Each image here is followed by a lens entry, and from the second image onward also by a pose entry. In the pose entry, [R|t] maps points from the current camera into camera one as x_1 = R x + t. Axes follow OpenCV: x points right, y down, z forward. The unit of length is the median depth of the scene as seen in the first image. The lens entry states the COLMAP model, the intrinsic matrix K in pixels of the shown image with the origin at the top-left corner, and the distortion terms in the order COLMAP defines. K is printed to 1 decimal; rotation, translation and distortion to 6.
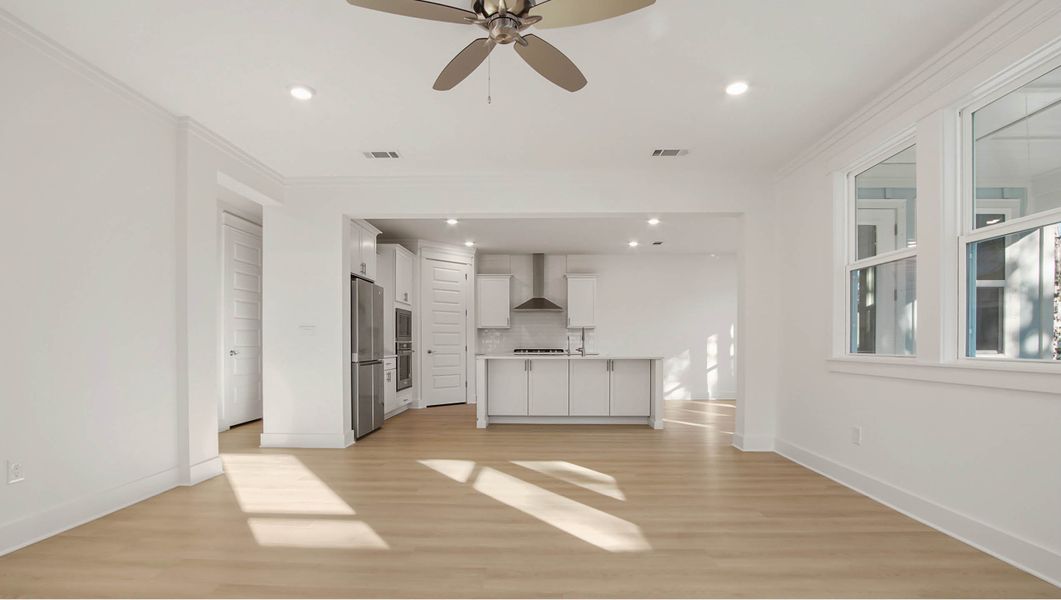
lens RADIAL K [[486.2, 0, 535.0], [0, 486.2, 349.4], [0, 0, 1]] dist [-0.032667, 0.000086]
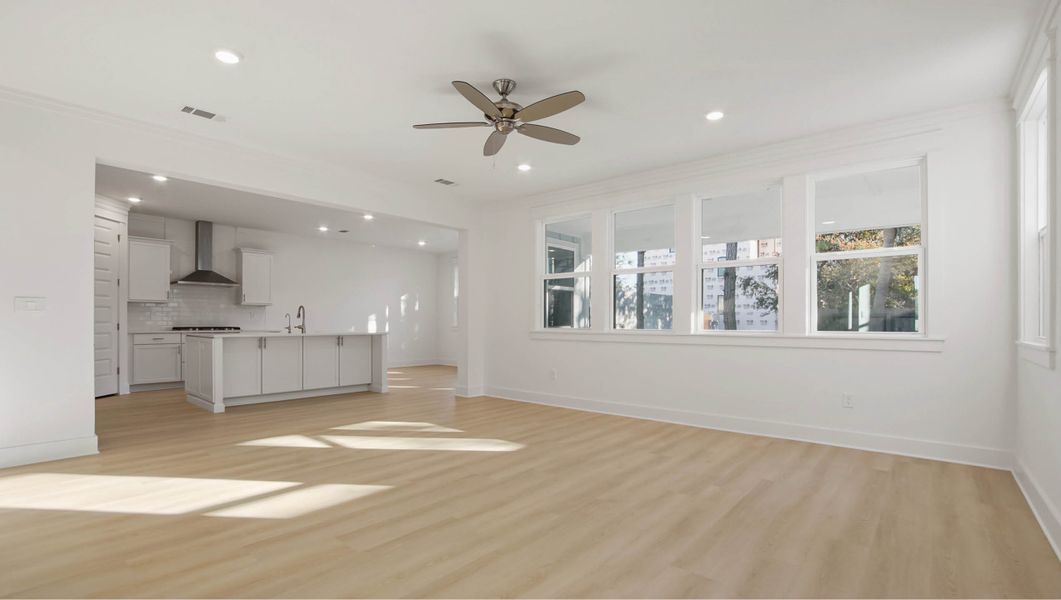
lens RADIAL K [[468.8, 0, 530.1], [0, 468.8, 329.9], [0, 0, 1]] dist [-0.034621, -0.000118]
pose [[0.627581, -0.009139, 0.778498, -0.400994], [0.004186, 0.999956, 0.008364, 0.000395], [-0.778540, -0.001990, 0.627592, -0.009853]]
